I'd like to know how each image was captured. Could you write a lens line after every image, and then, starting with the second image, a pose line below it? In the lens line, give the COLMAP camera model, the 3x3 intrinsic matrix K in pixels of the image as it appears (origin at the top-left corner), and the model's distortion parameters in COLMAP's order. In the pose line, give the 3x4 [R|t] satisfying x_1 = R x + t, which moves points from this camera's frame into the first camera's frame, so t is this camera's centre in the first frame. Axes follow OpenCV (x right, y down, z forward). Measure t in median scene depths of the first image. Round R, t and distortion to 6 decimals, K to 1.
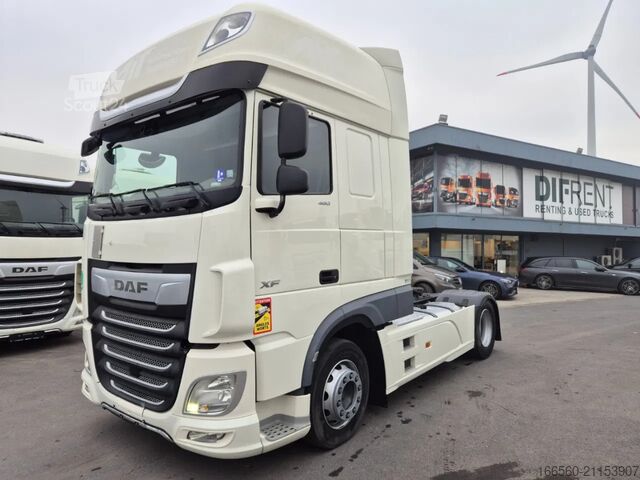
lens RADIAL K [[416.7, 0, 320.0], [0, 416.7, 240.0], [0, 0, 1]] dist [0.003833, 0.000884]
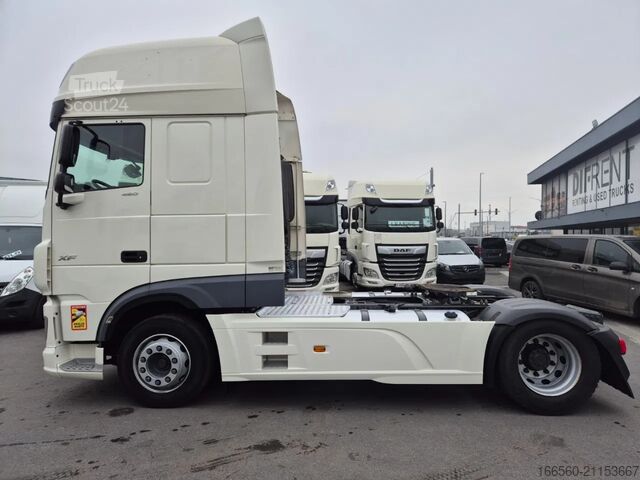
lens RADIAL K [[416.7, 0, 320.0], [0, 416.7, 240.0], [0, 0, 1]] dist [0.003833, 0.000884]
pose [[0.630473, -0.002902, -0.776206, 1.147355], [0.013348, 0.999886, 0.007103, 0.036145], [0.776097, -0.014839, 0.630439, 0.605501]]
